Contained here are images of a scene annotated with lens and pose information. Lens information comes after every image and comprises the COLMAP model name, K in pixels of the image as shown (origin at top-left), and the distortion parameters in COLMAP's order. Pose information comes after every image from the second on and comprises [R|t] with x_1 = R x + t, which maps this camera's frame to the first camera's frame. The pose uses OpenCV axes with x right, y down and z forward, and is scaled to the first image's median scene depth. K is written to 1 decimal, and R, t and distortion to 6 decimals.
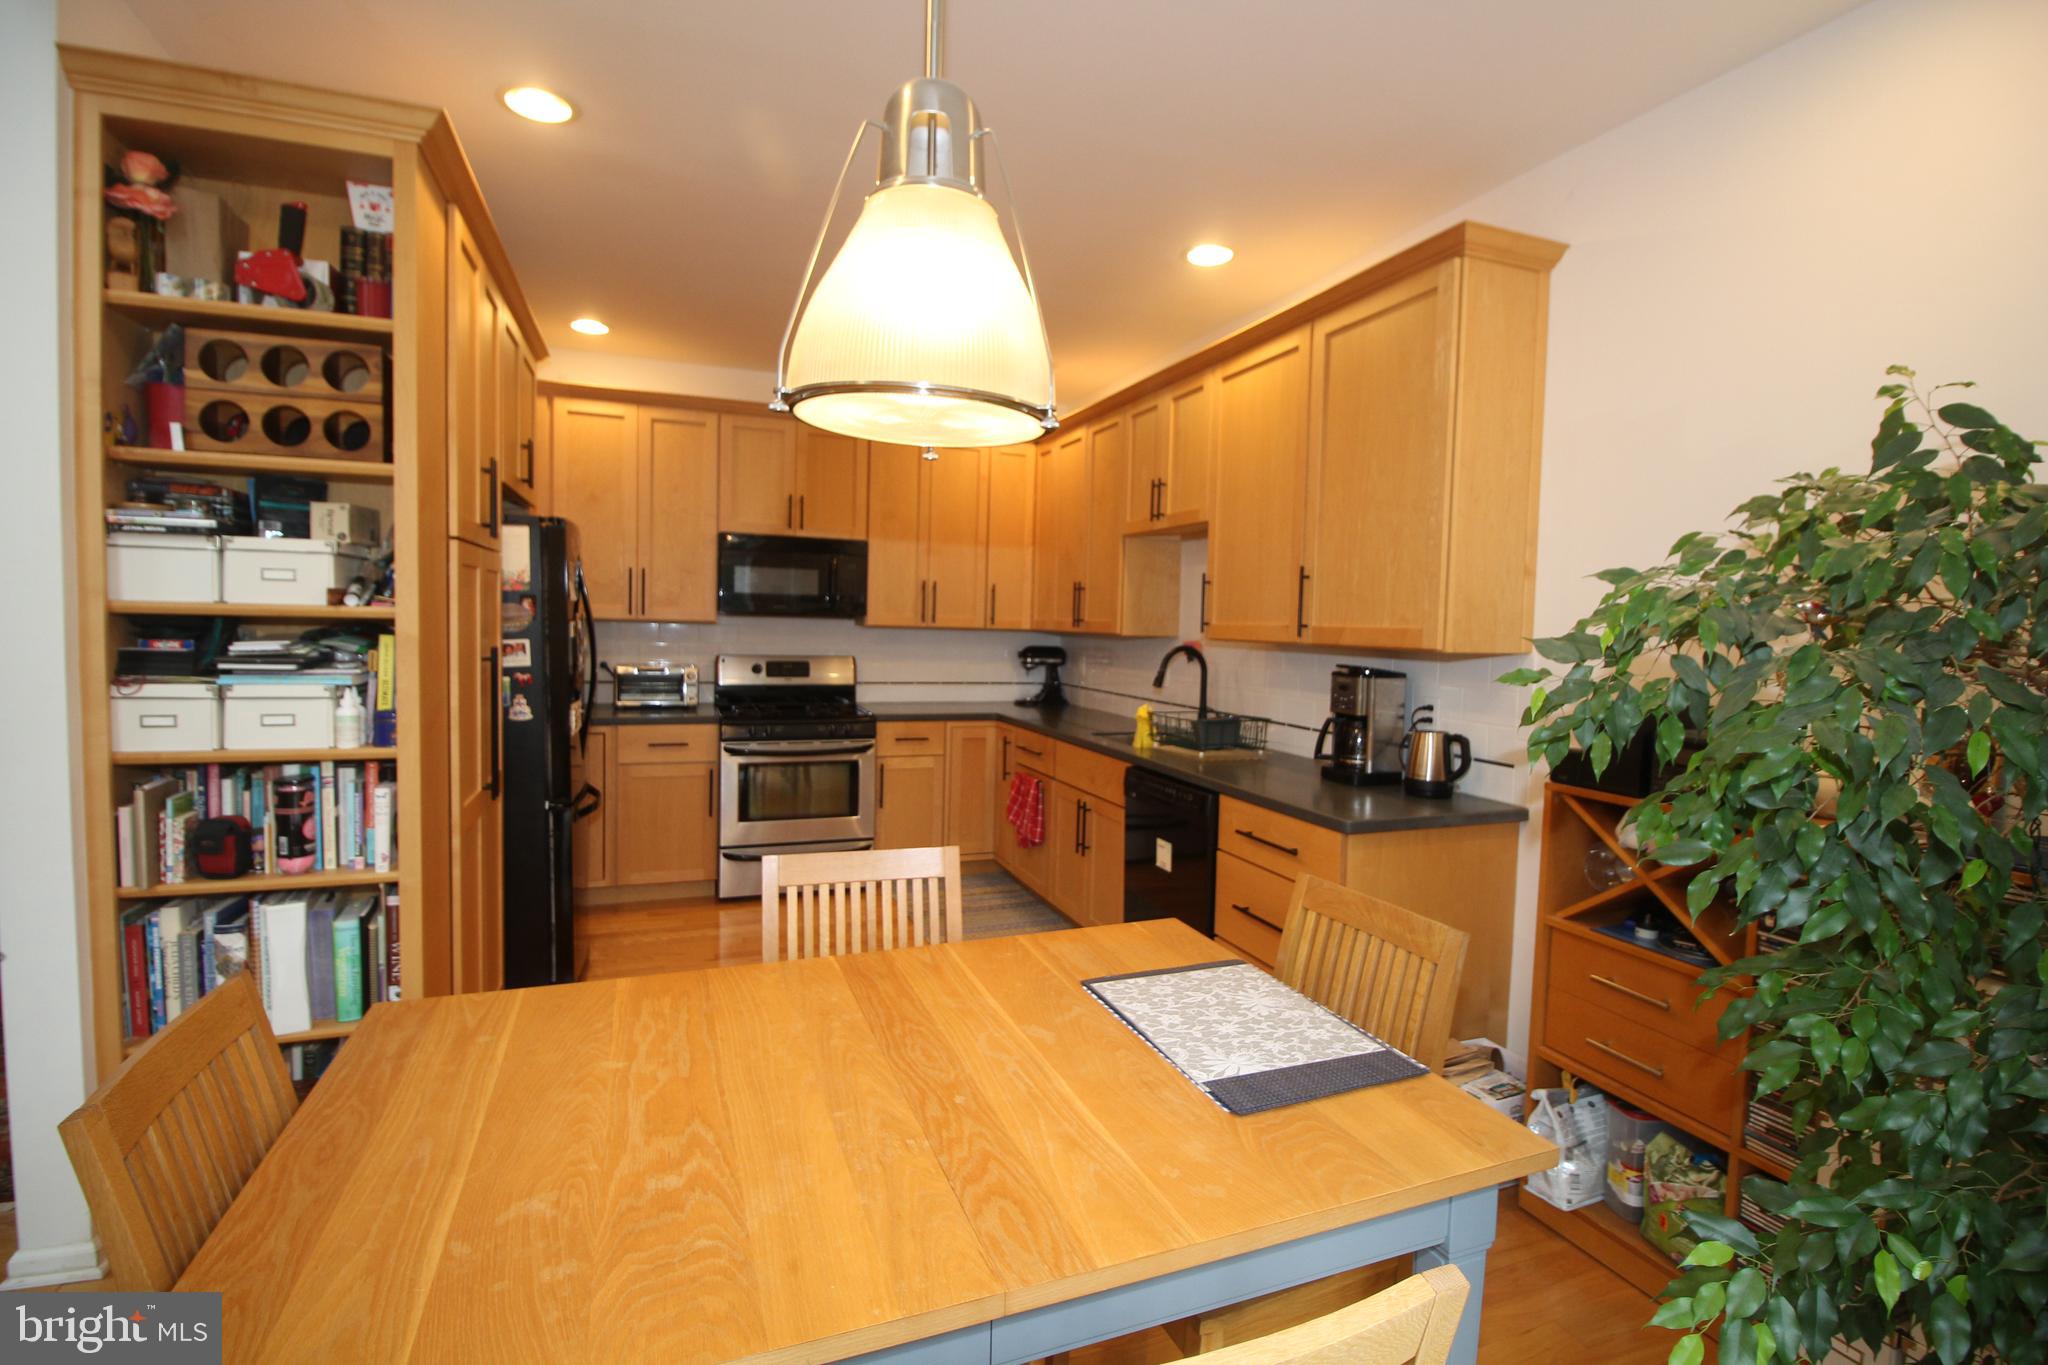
lens RADIAL K [[949.8, 0, 1032.1], [0, 949.8, 672.4], [0, 0, 1]] dist [-0.001456, -0.013557]
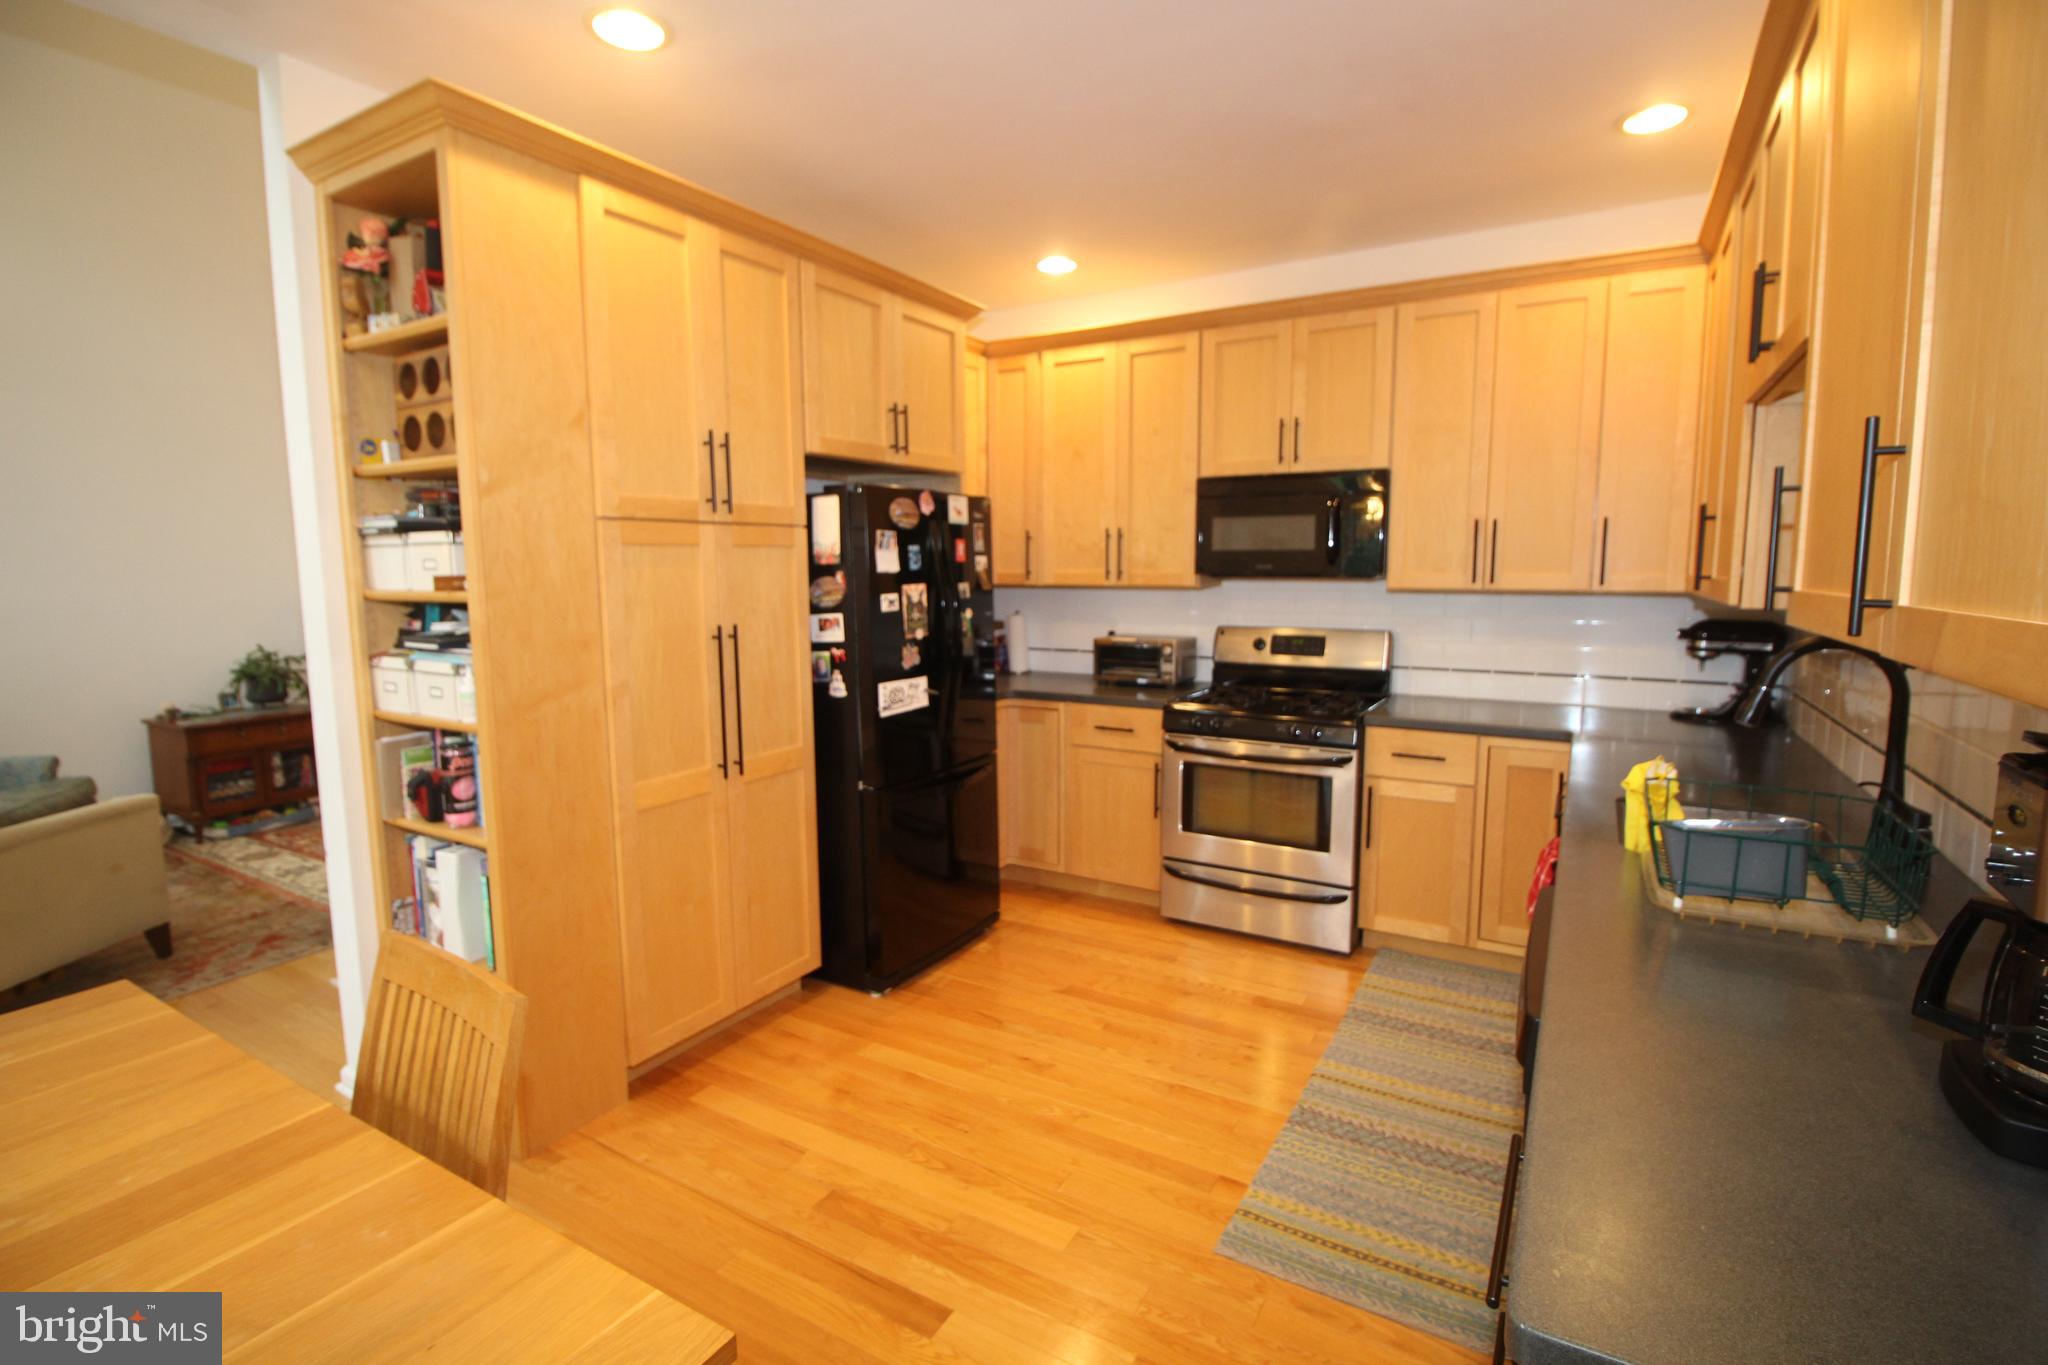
lens RADIAL K [[950.5, 0, 1025.3], [0, 950.5, 676.9], [0, 0, 1]] dist [0.009092, -0.016738]
pose [[0.617395, 0.063792, -0.784062, 0.434365], [-0.022035, 0.997718, 0.063824, -0.045400], [0.786345, -0.022128, 0.617392, 0.679398]]
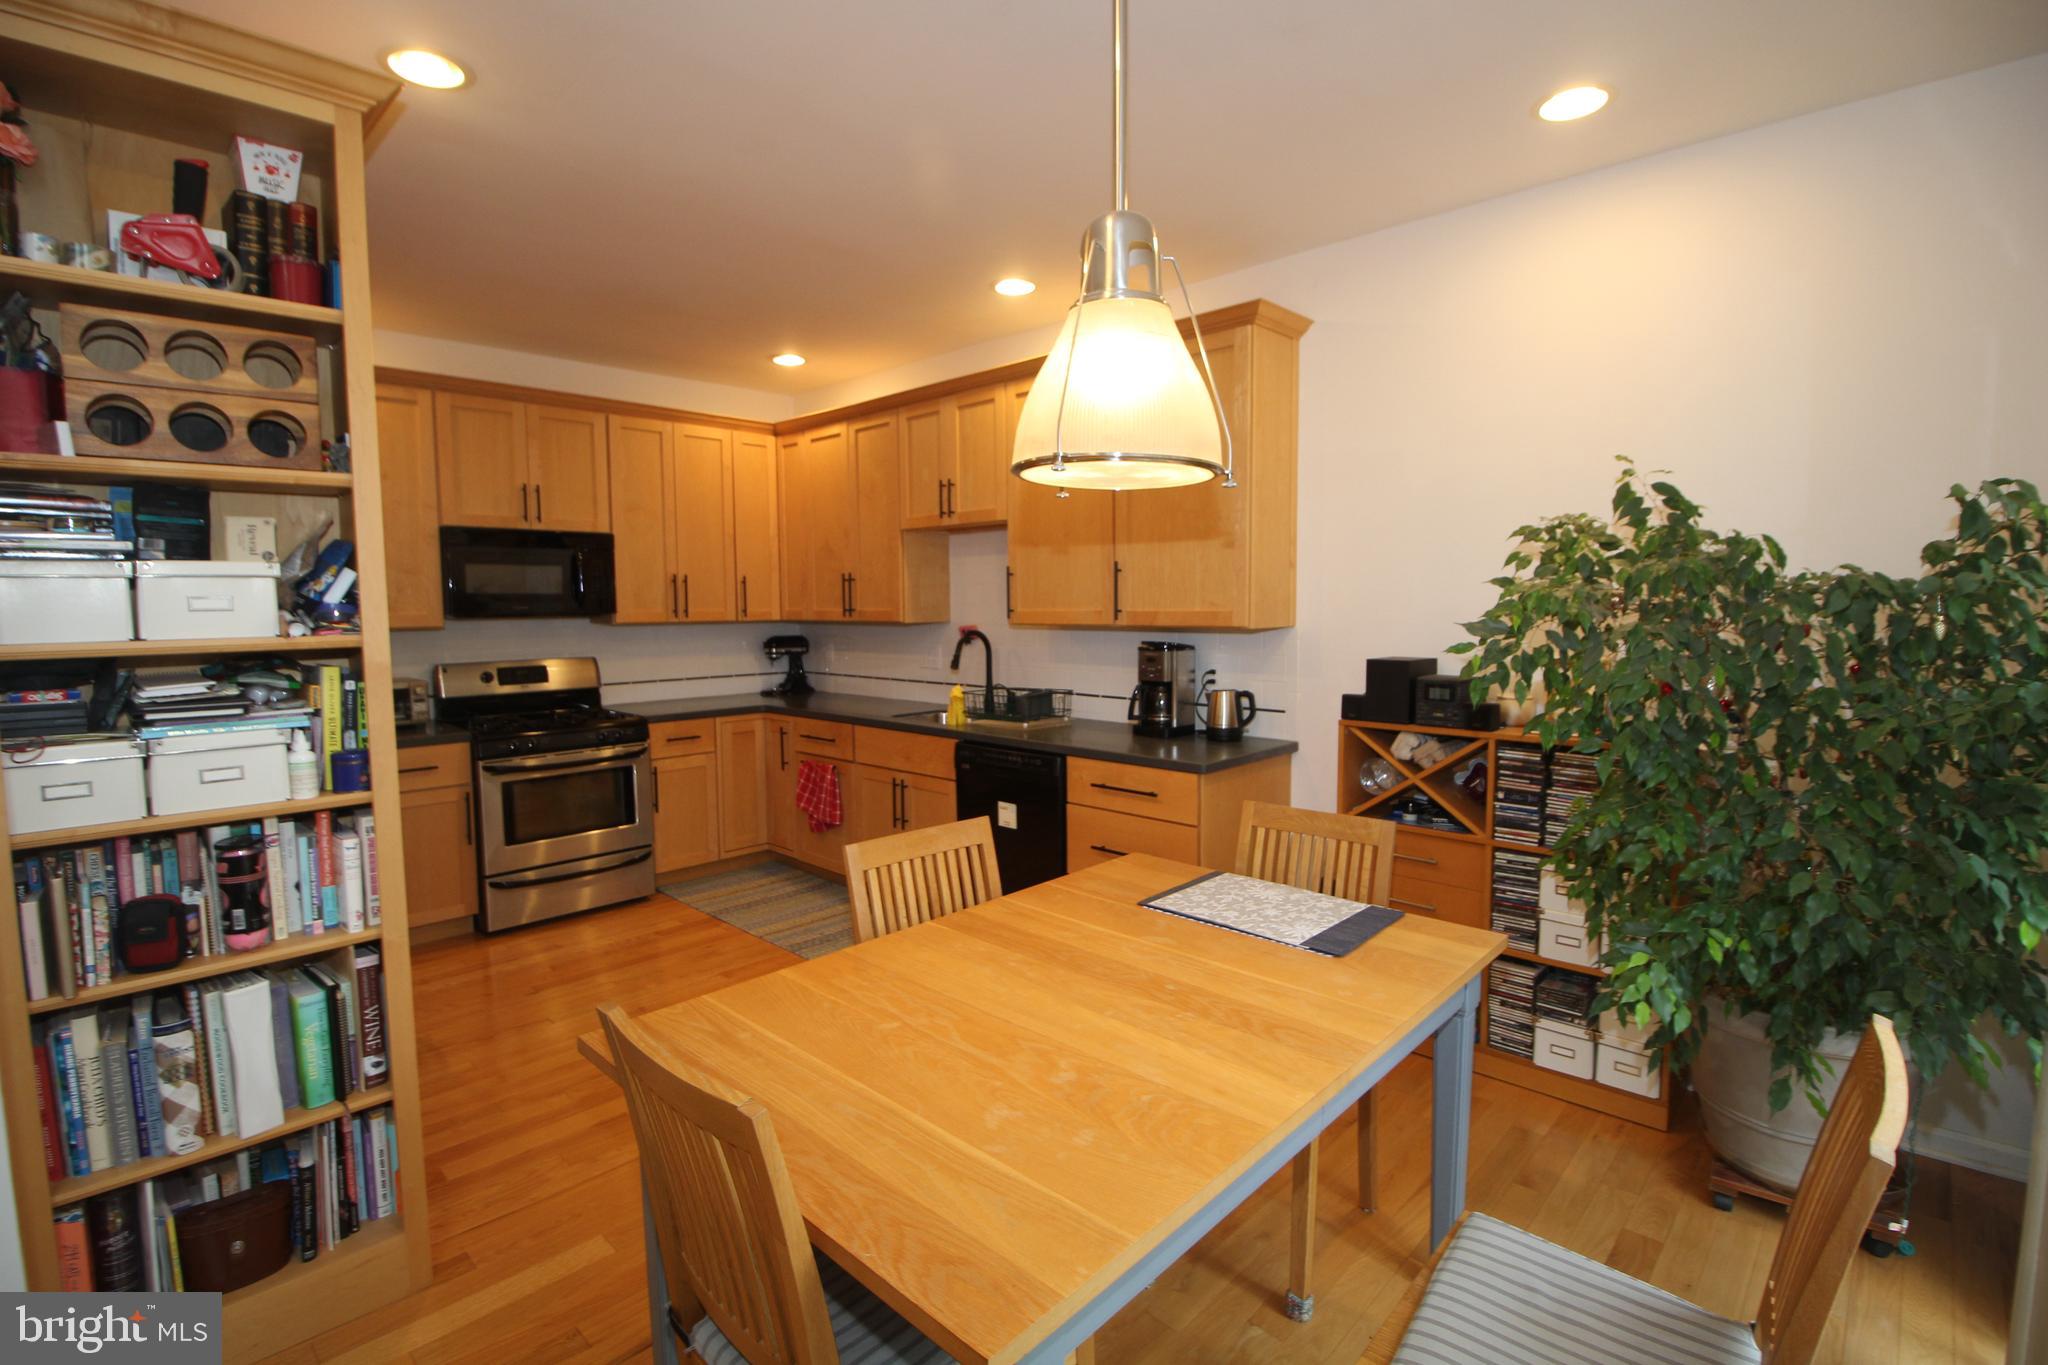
lens RADIAL K [[952.0, 0, 1030.5], [0, 952.0, 678.3], [0, 0, 1]] dist [-0.001804, -0.012181]
pose [[0.906045, -0.068376, 0.417620, -0.391096], [0.055139, 0.997522, 0.043695, -0.026776], [-0.419573, -0.016562, 0.907570, -0.063506]]
